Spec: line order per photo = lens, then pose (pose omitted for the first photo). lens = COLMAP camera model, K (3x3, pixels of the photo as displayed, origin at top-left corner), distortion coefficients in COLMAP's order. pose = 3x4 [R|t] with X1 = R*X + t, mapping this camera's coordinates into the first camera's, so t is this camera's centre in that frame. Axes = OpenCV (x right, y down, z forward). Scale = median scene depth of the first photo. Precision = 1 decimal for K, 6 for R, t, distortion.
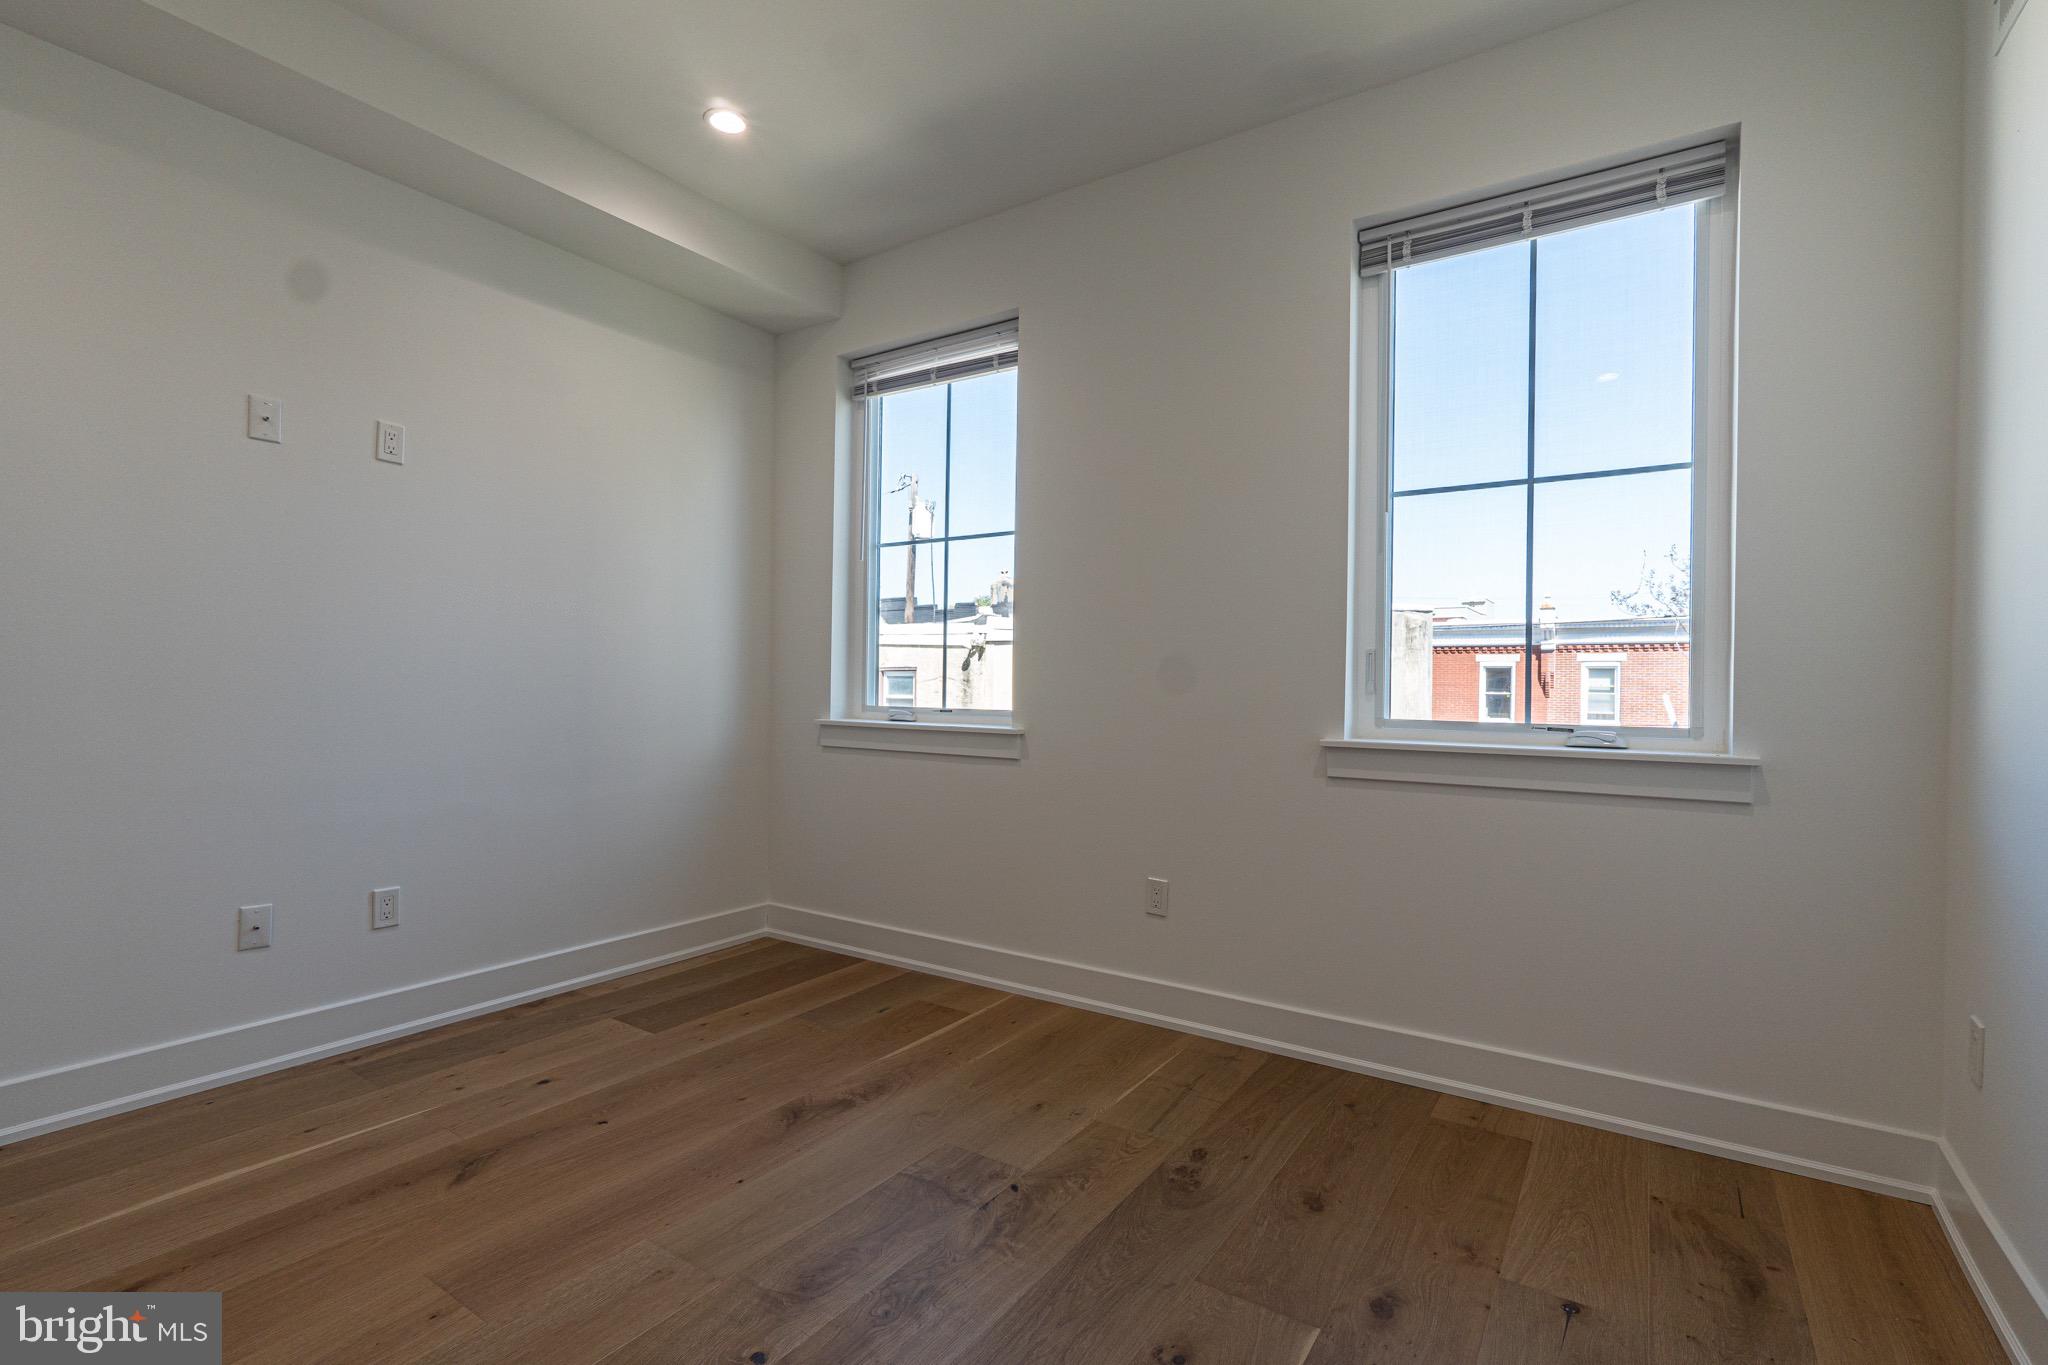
lens RADIAL K [[934.5, 0, 1027.9], [0, 934.5, 680.1], [0, 0, 1]] dist [0.002412, -0.000117]
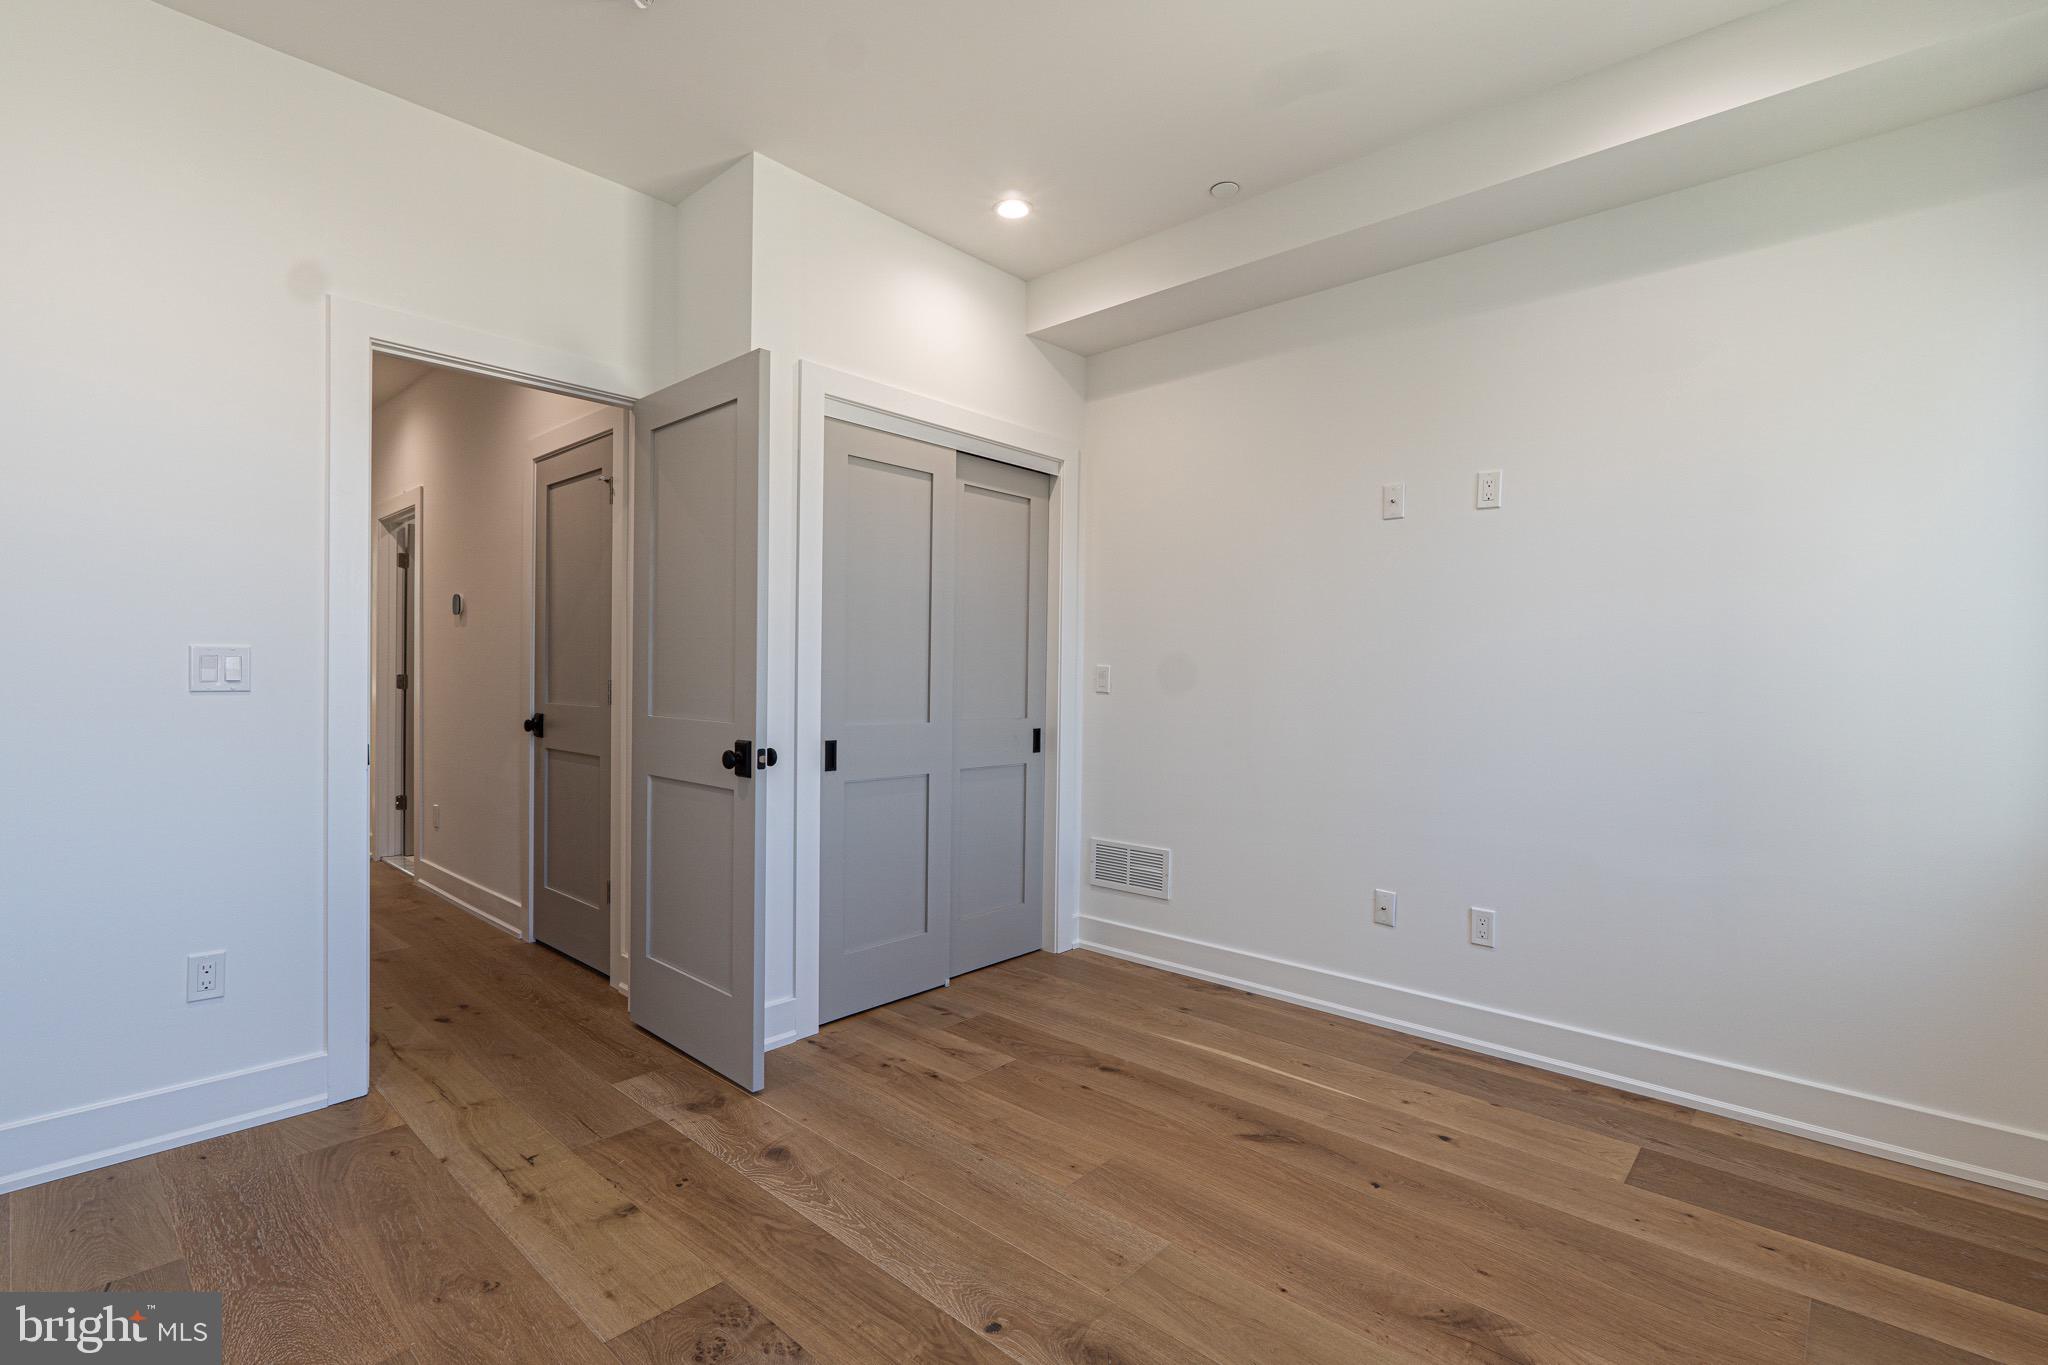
lens RADIAL K [[934.5, 0, 1034.1], [0, 934.5, 683.6], [0, 0, 1]] dist [0.002412, -0.000117]
pose [[-0.132397, -0.006501, -0.991175, 0.478286], [-0.008702, 0.999948, -0.005396, -0.025755], [0.991159, 0.007910, -0.132447, 0.691193]]
